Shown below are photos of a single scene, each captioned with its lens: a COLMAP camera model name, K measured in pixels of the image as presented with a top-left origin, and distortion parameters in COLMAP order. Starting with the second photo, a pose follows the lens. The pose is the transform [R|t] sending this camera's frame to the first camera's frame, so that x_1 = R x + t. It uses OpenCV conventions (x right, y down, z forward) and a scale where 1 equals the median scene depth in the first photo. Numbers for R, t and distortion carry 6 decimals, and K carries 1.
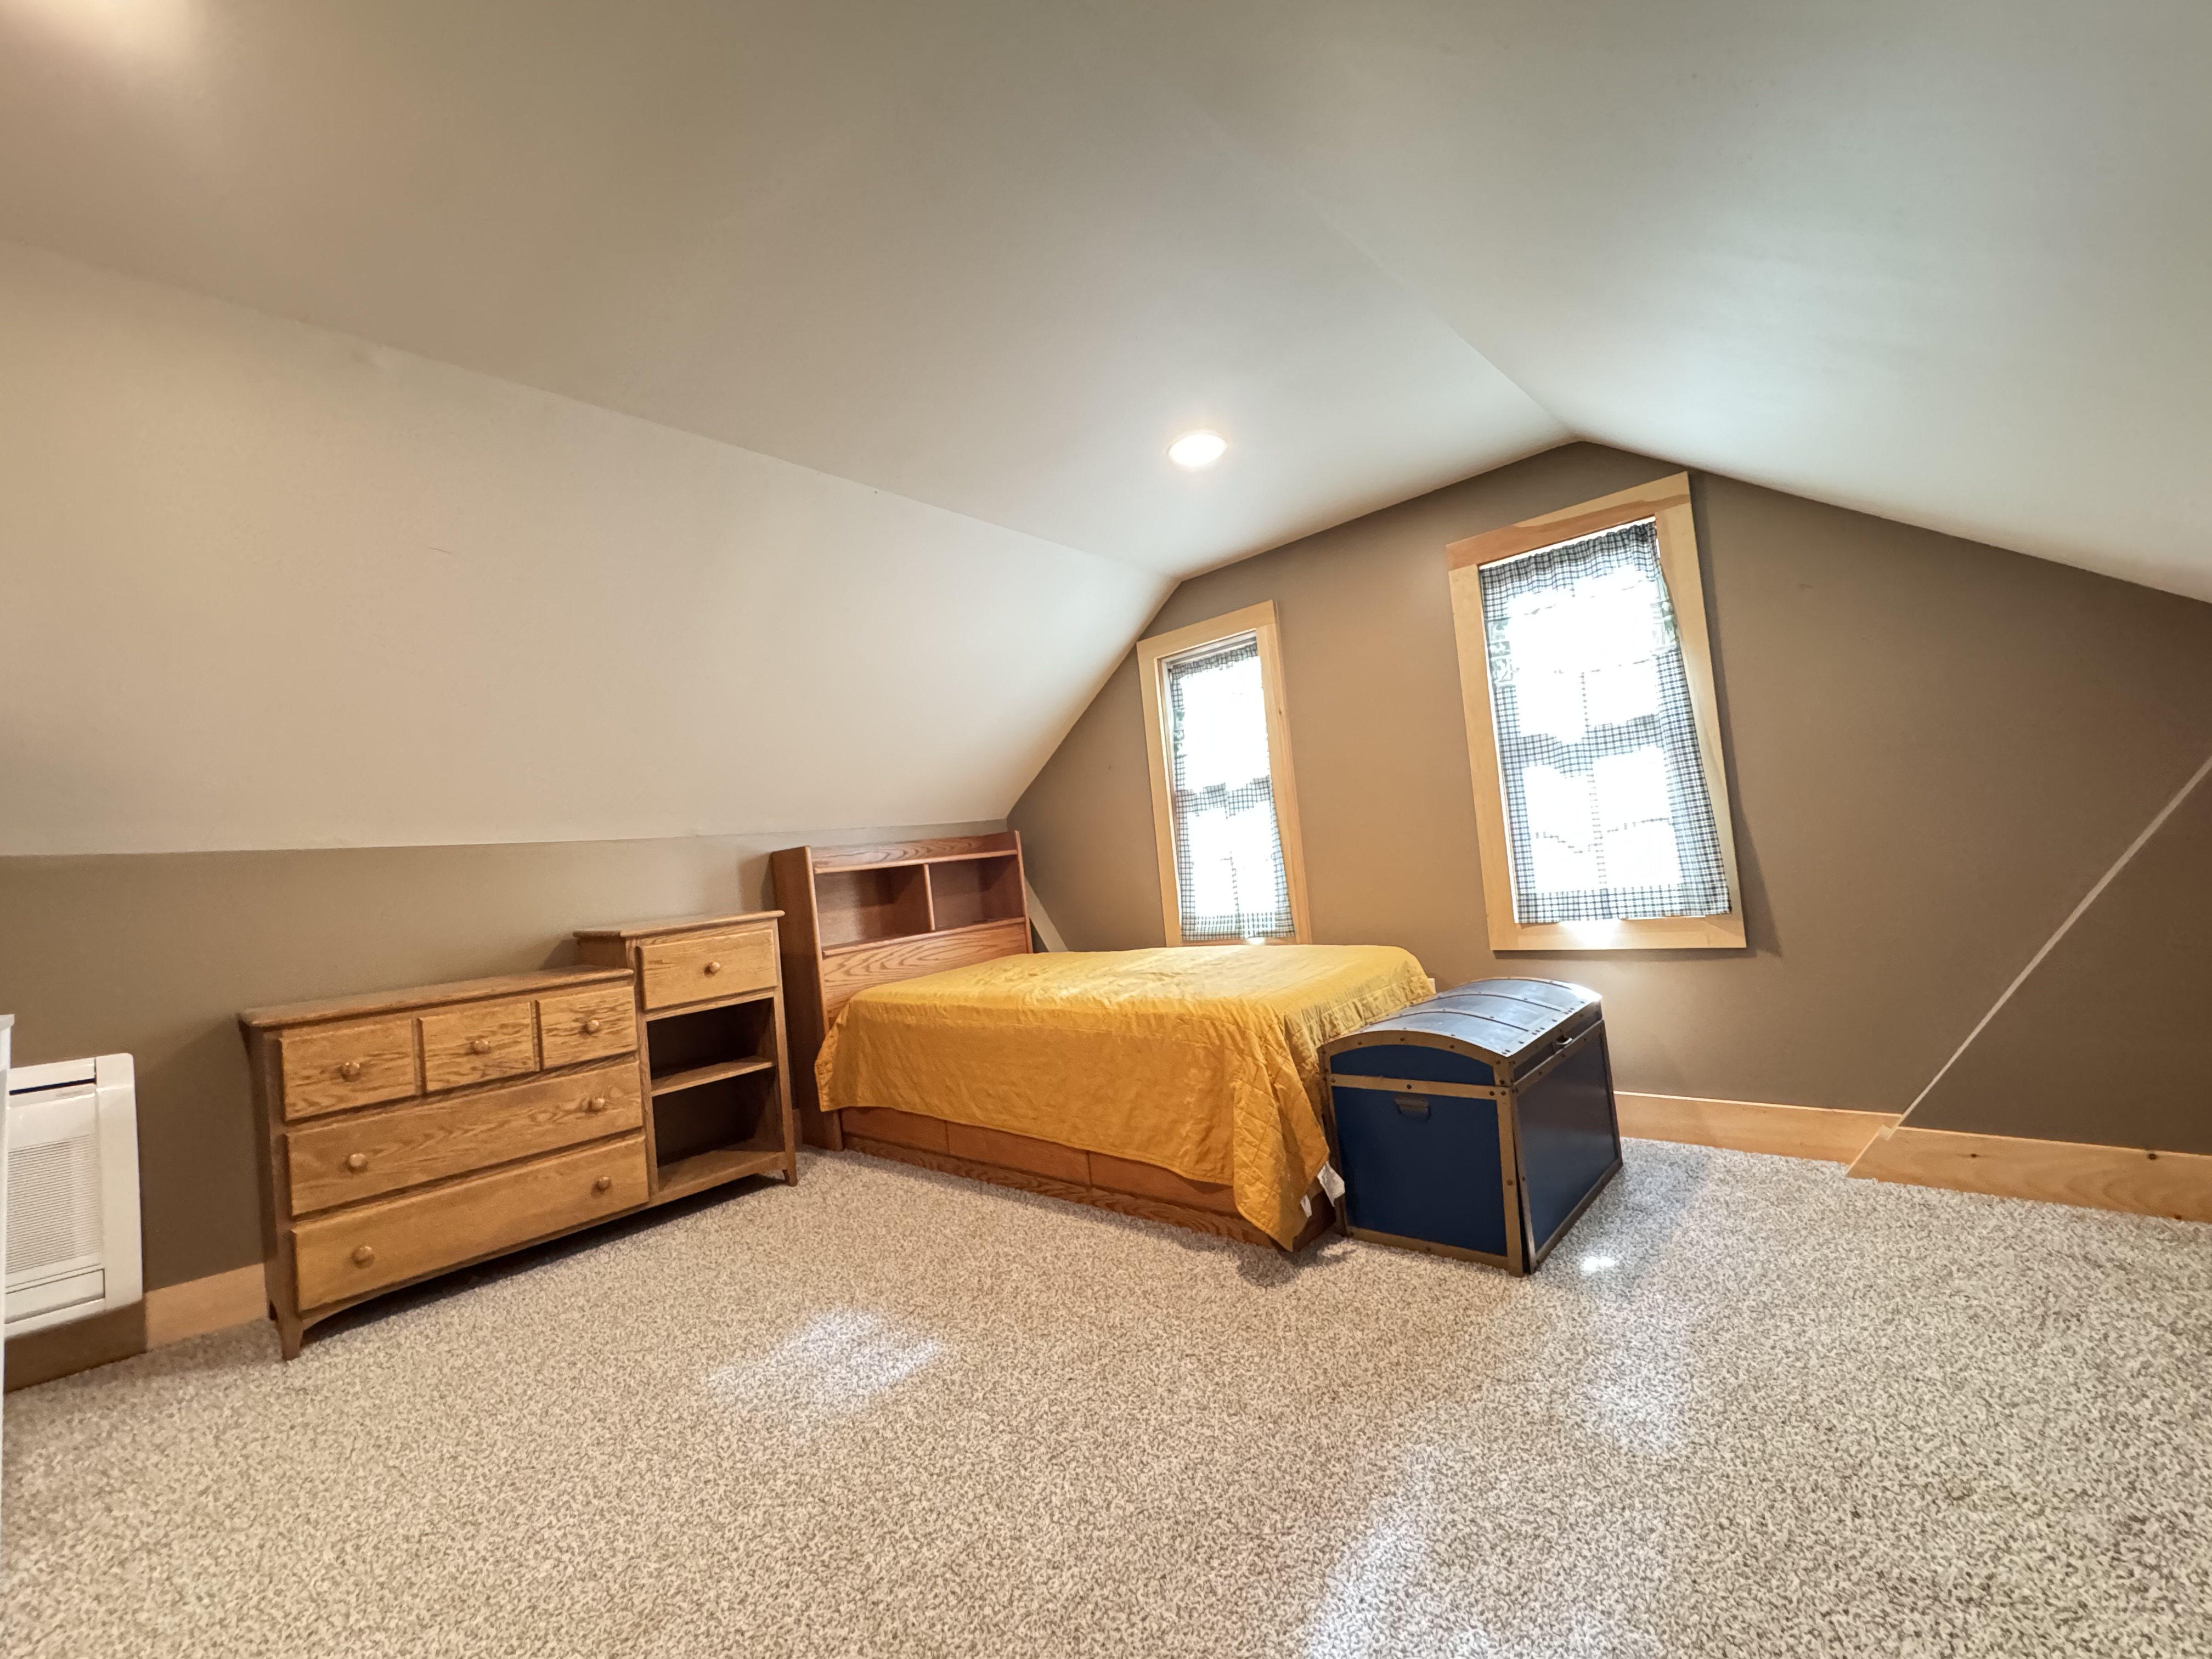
lens RADIAL K [[888.0, 0, 1097.9], [0, 888.0, 822.2], [0, 0, 1]] dist [0.001534, 0.000287]
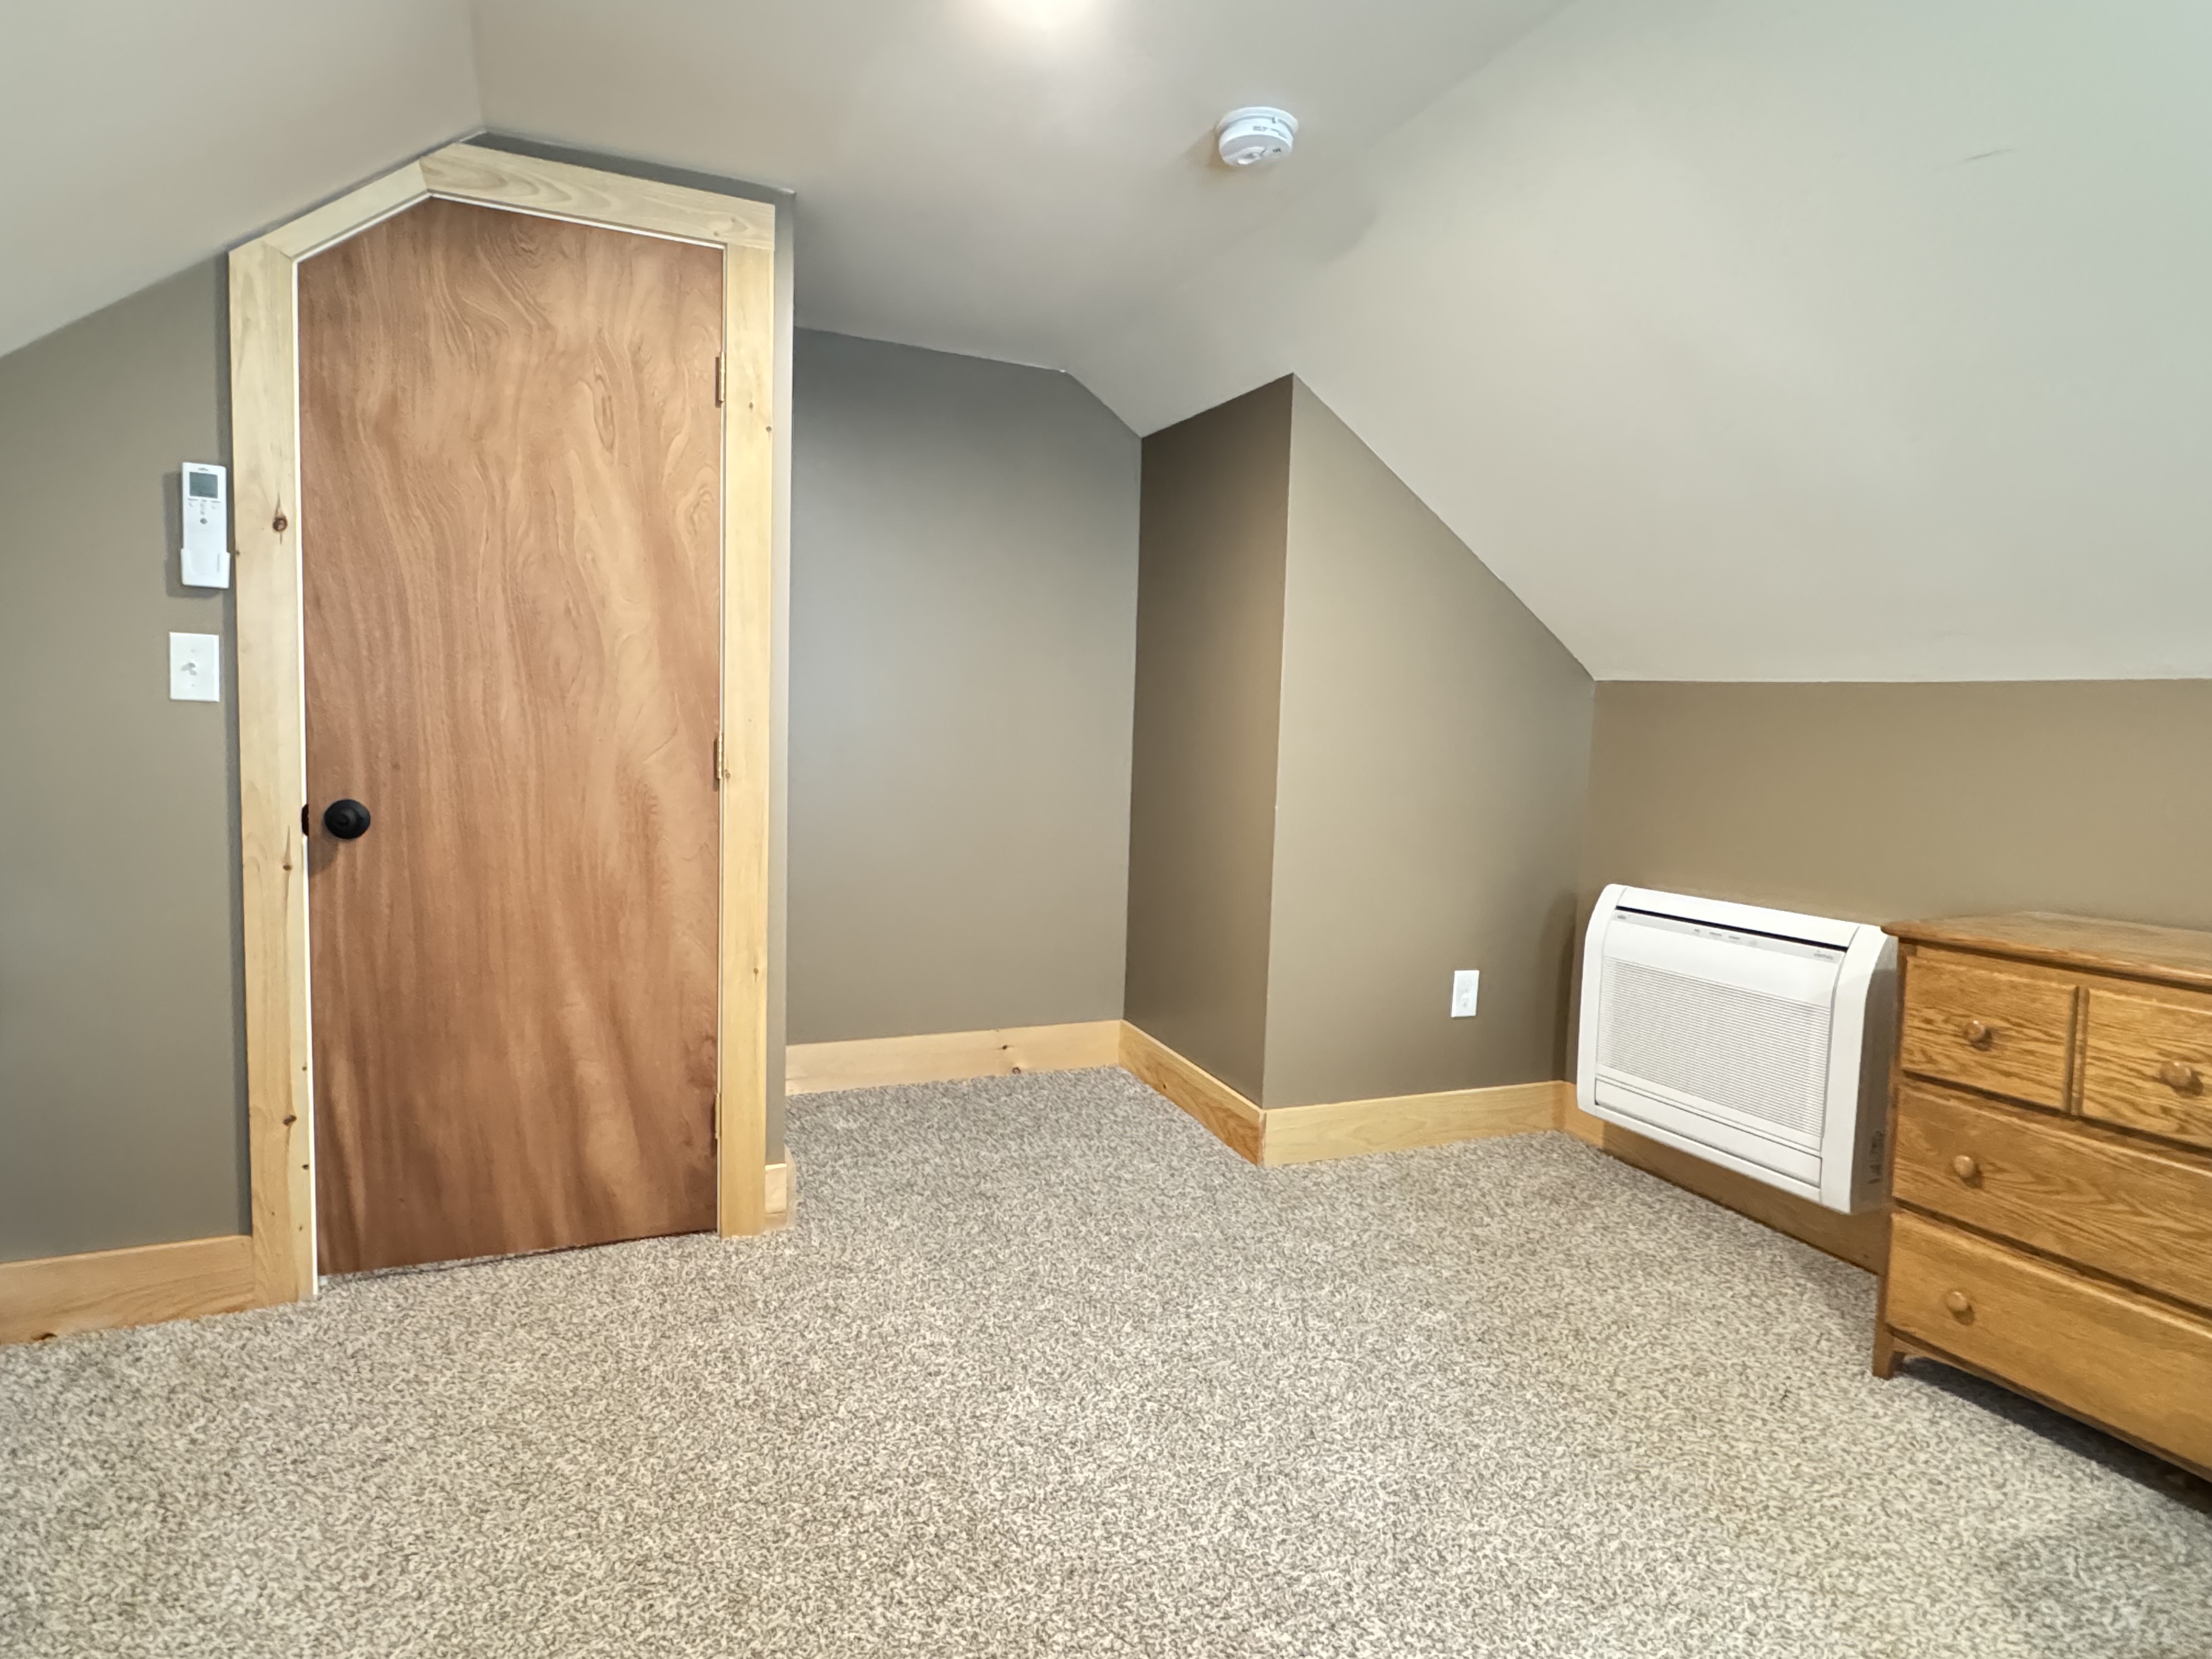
lens RADIAL K [[1217.1, 0, 1106.0], [0, 1217.1, 829.5], [0, 0, 1]] dist [-0.003874, 0.001883]
pose [[-0.387889, 0.150871, -0.909274, 0.192923], [0.057509, 0.988552, 0.139492, -0.028823], [0.919910, 0.001816, -0.392125, 0.751913]]
